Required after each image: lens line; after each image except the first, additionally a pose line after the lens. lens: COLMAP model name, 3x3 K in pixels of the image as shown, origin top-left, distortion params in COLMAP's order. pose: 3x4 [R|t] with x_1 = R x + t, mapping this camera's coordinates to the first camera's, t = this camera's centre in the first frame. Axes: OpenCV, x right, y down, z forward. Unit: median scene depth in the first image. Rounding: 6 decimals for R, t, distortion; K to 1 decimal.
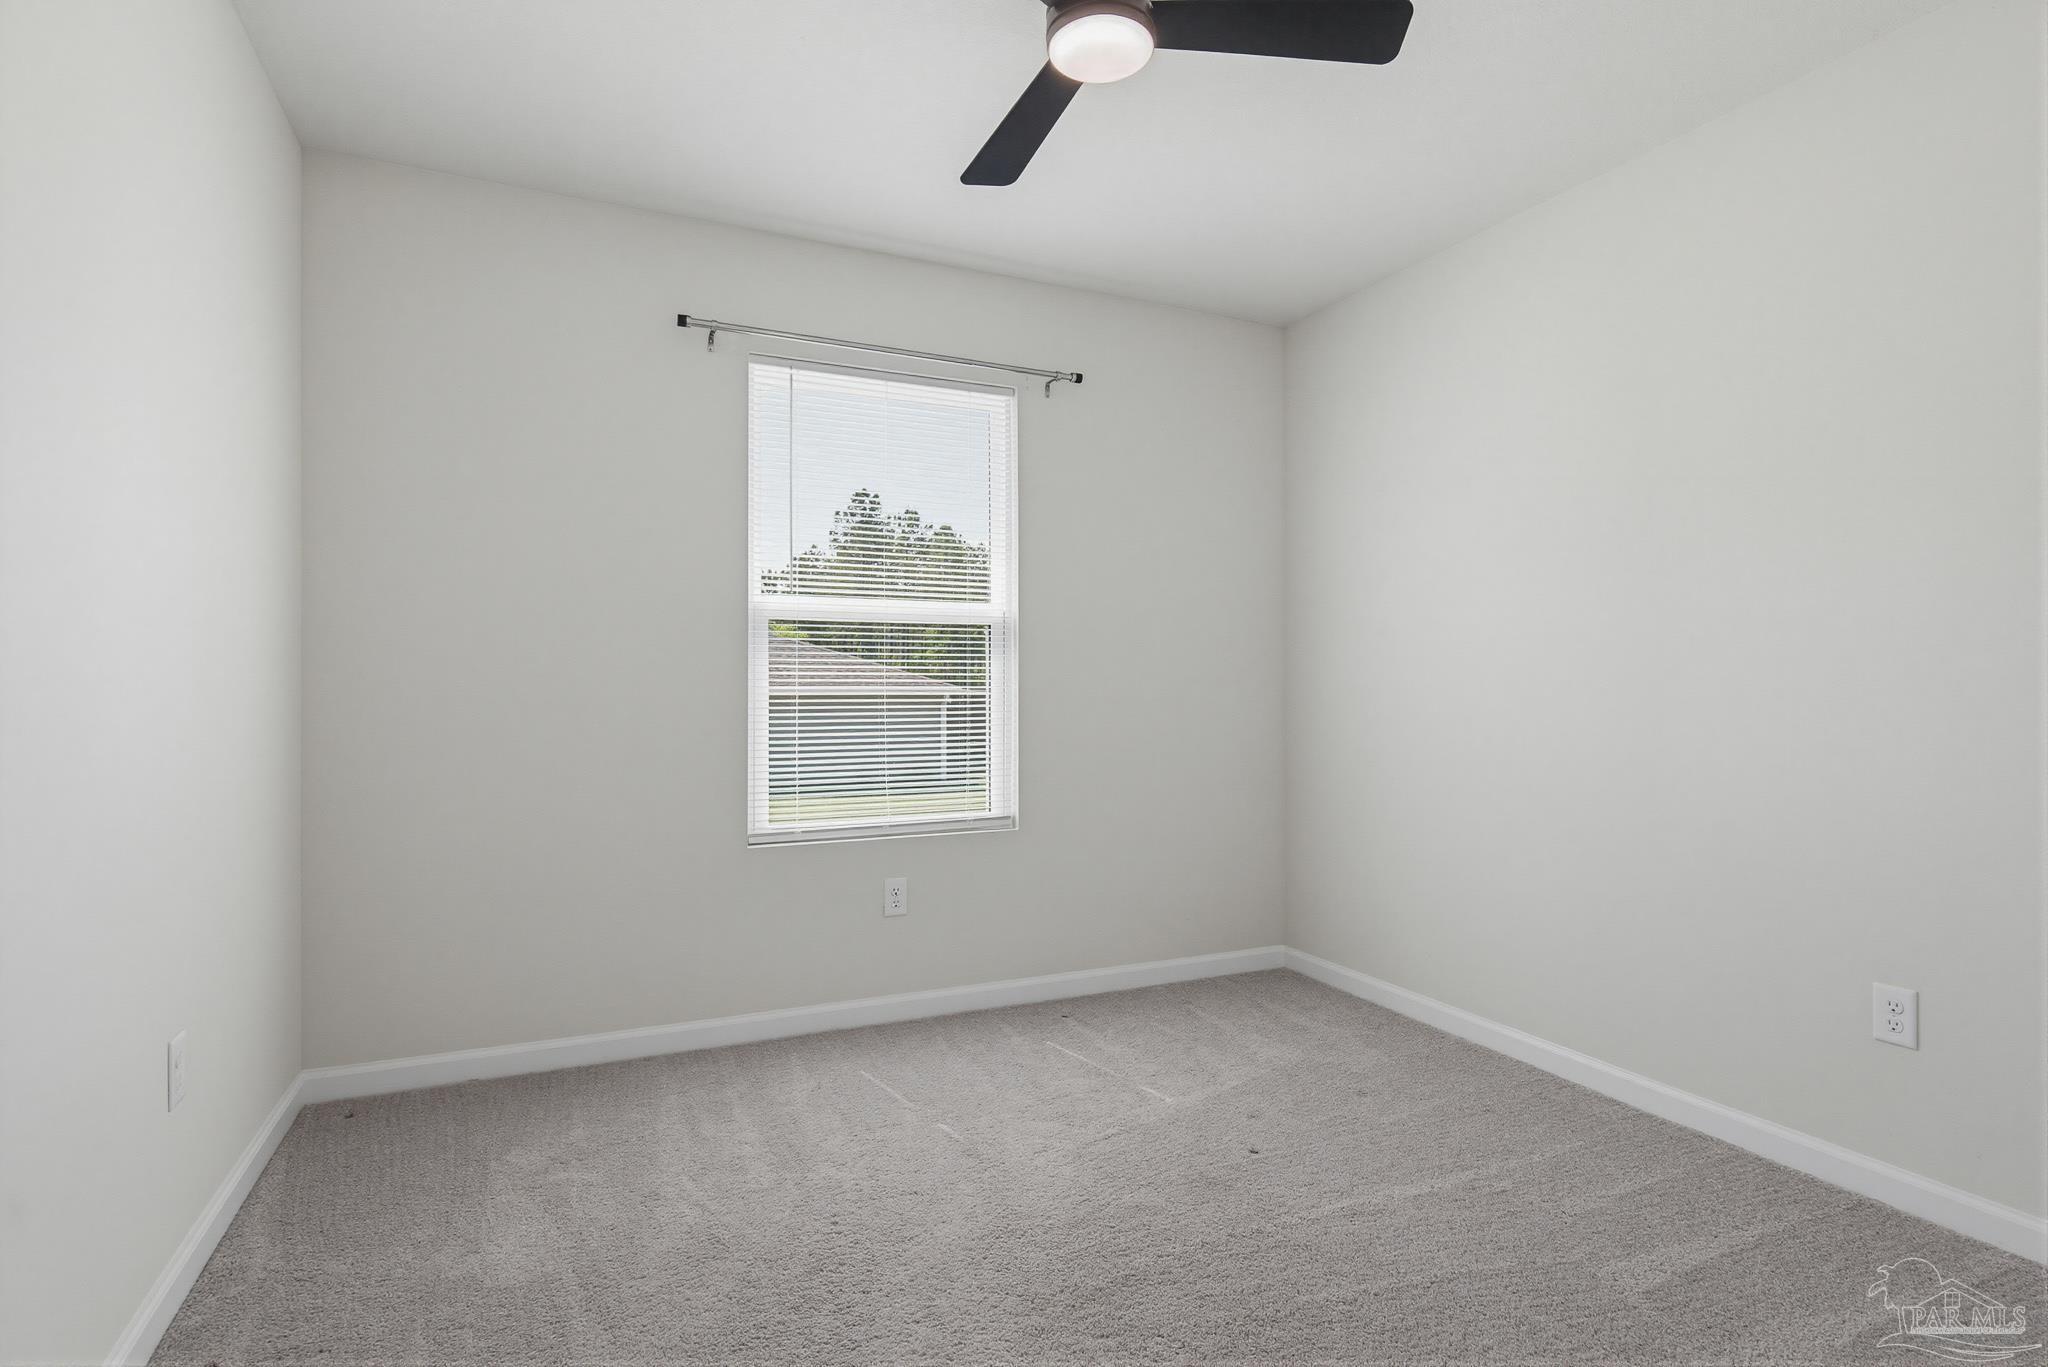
lens RADIAL K [[1024.1, 0, 1025.3], [0, 1024.1, 681.1], [0, 0, 1]] dist [0.000242, -0.000667]
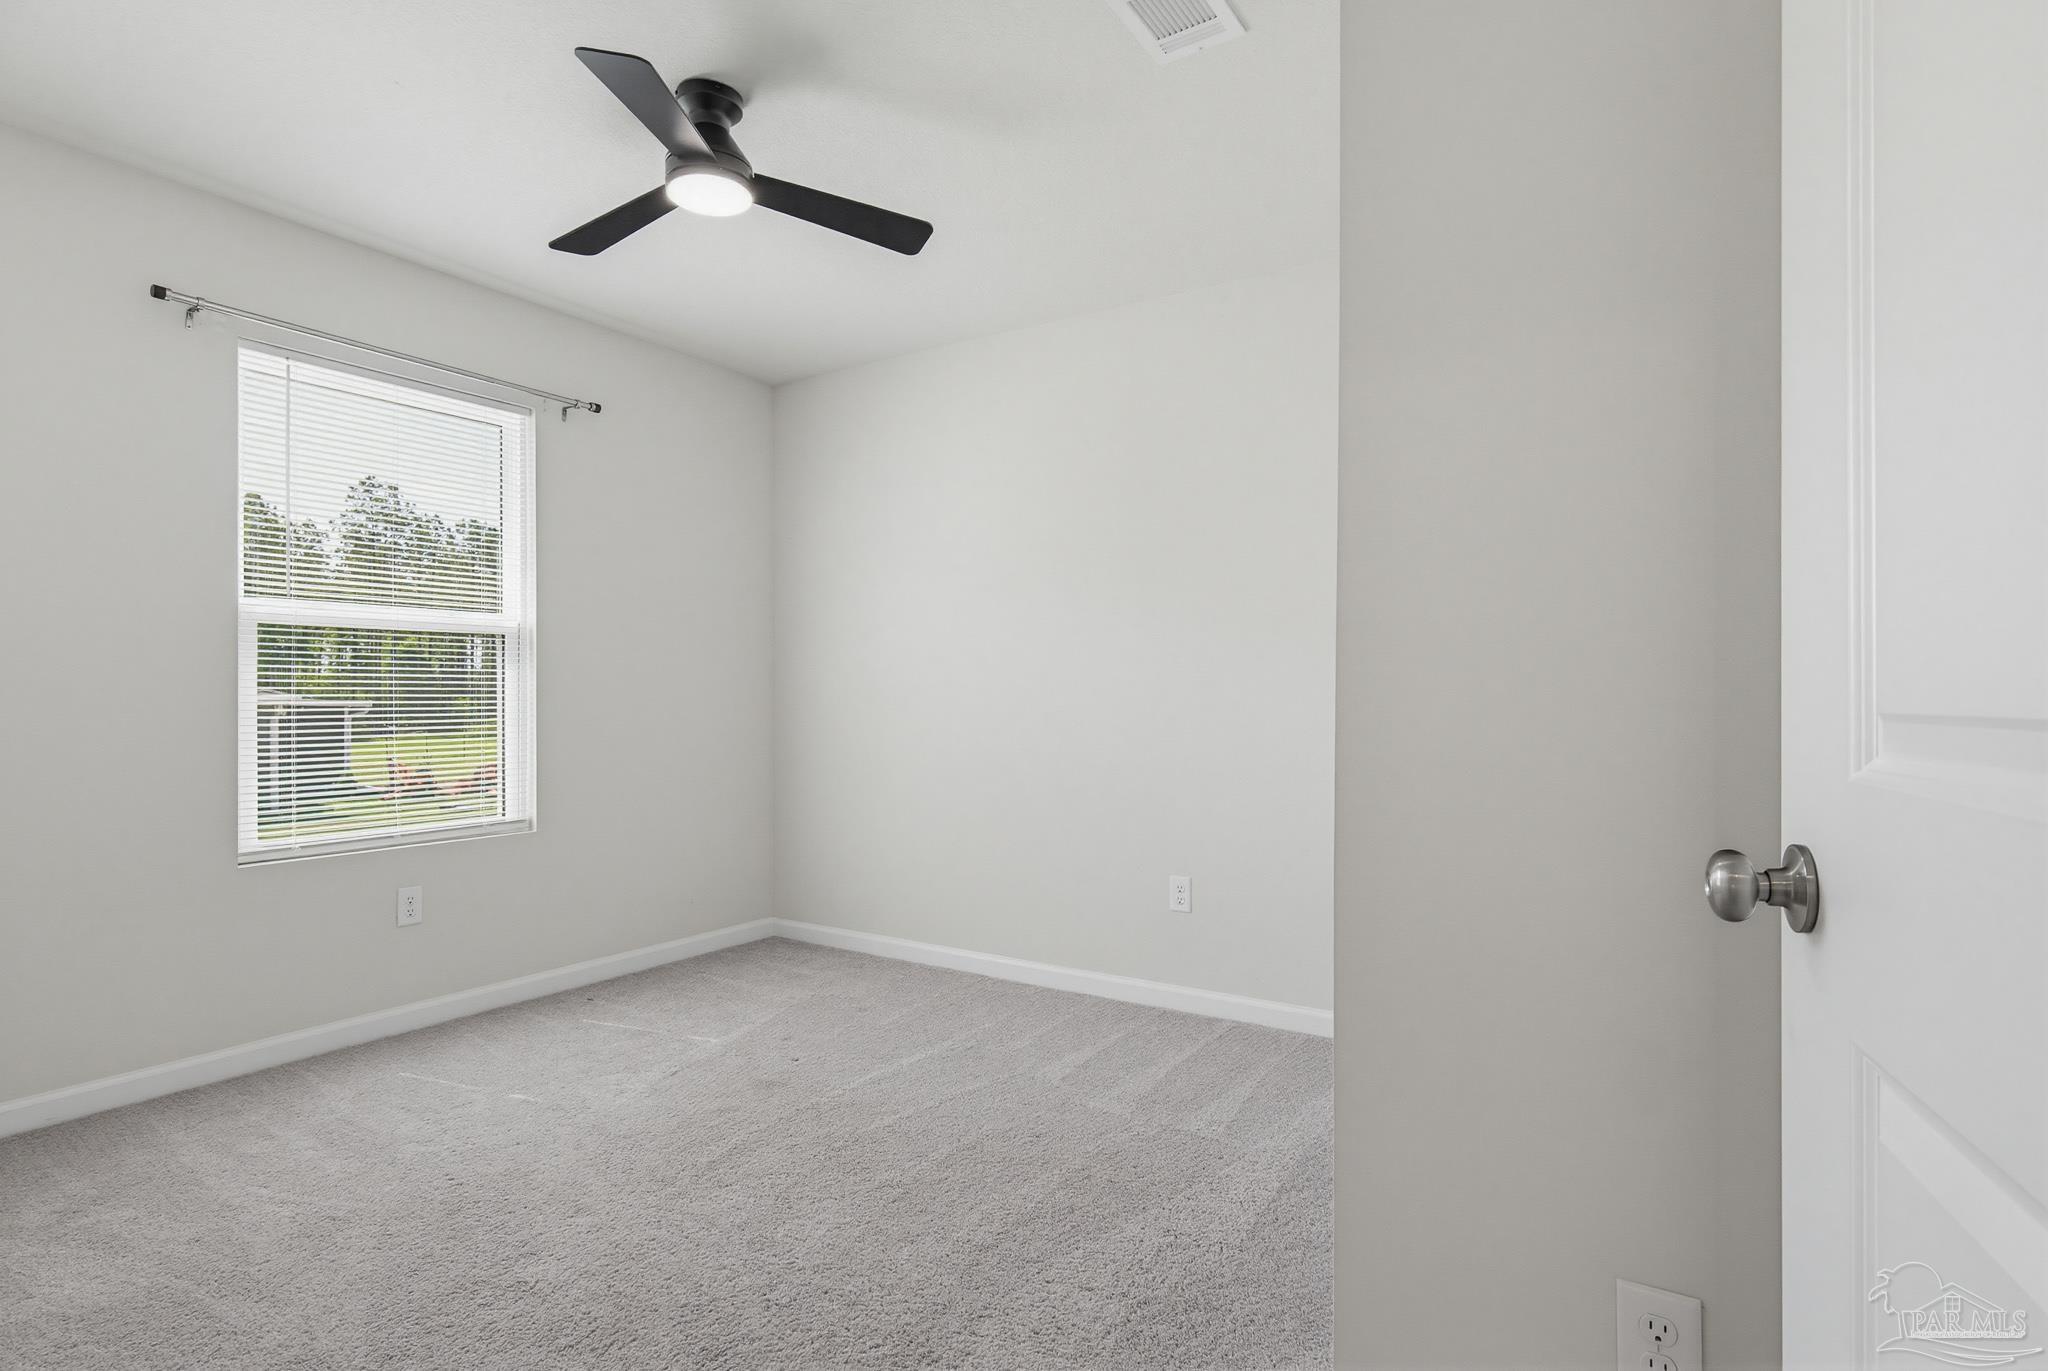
lens RADIAL K [[1038.5, 0, 1024.4], [0, 1038.5, 690.1], [0, 0, 1]] dist [-0.000859, 0.000209]
pose [[0.842890, 0.001705, 0.538083, -0.171843], [-0.002324, 0.999997, 0.000471, -0.001108], [-0.538081, -0.001648, 0.842892, -0.178572]]
